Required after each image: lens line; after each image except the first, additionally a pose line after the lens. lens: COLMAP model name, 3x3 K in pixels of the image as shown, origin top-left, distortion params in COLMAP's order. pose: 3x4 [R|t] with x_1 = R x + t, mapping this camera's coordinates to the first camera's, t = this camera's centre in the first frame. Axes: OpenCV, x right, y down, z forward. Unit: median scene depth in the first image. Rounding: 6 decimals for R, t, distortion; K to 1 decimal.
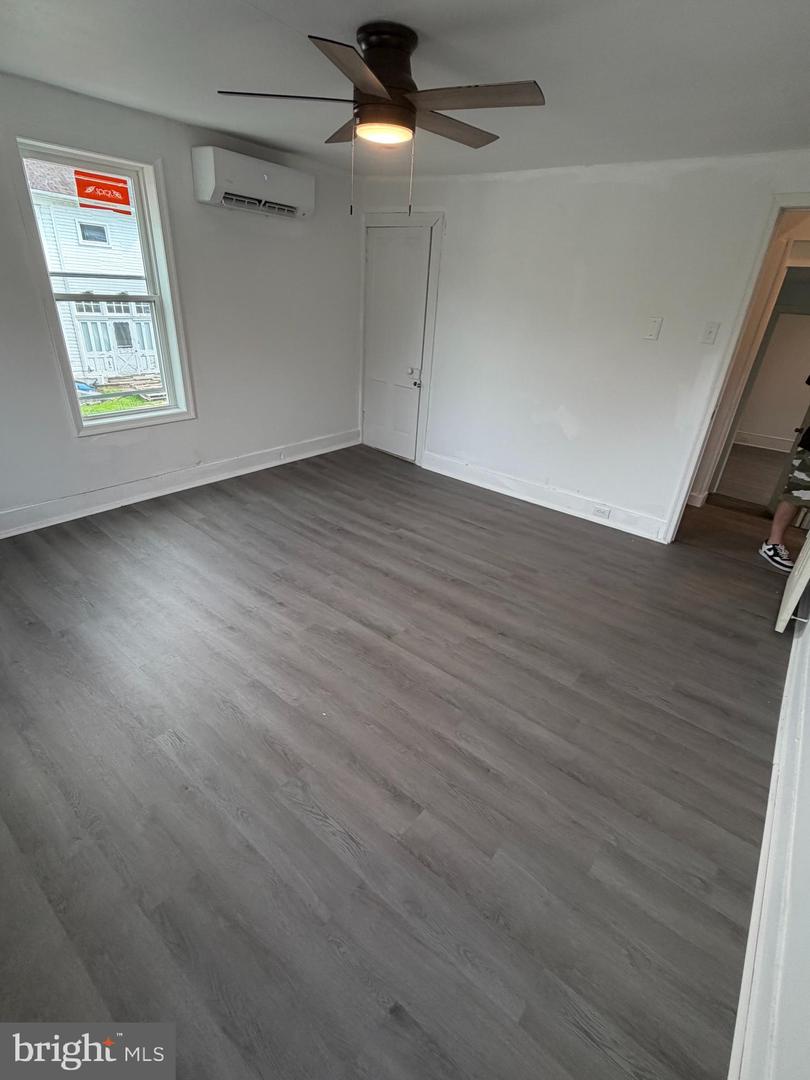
lens RADIAL K [[504.9, 0, 404.0], [0, 504.9, 543.3], [0, 0, 1]] dist [0.000006, 0.000505]
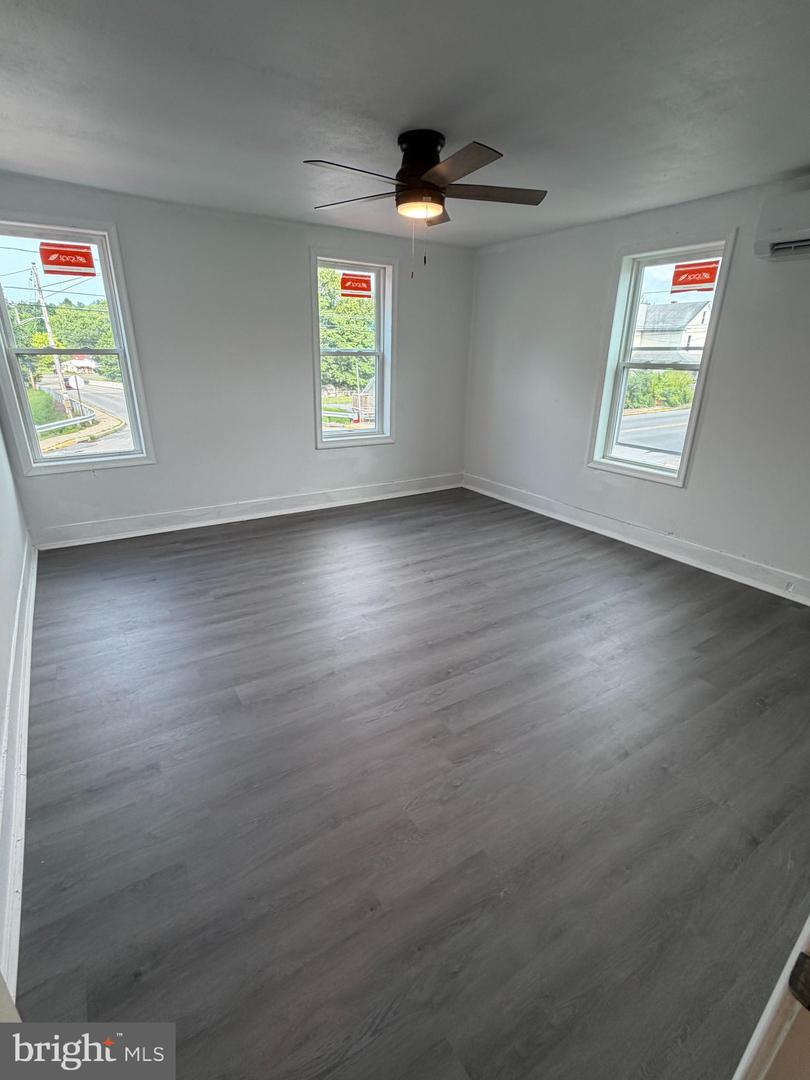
lens RADIAL K [[504.9, 0, 404.0], [0, 504.9, 543.3], [0, 0, 1]] dist [0.000006, 0.000505]
pose [[-0.311602, 0.275122, -0.909512, 0.734191], [-0.465722, 0.790098, 0.398557, -0.348194], [0.828255, 0.547771, -0.118065, 0.859684]]
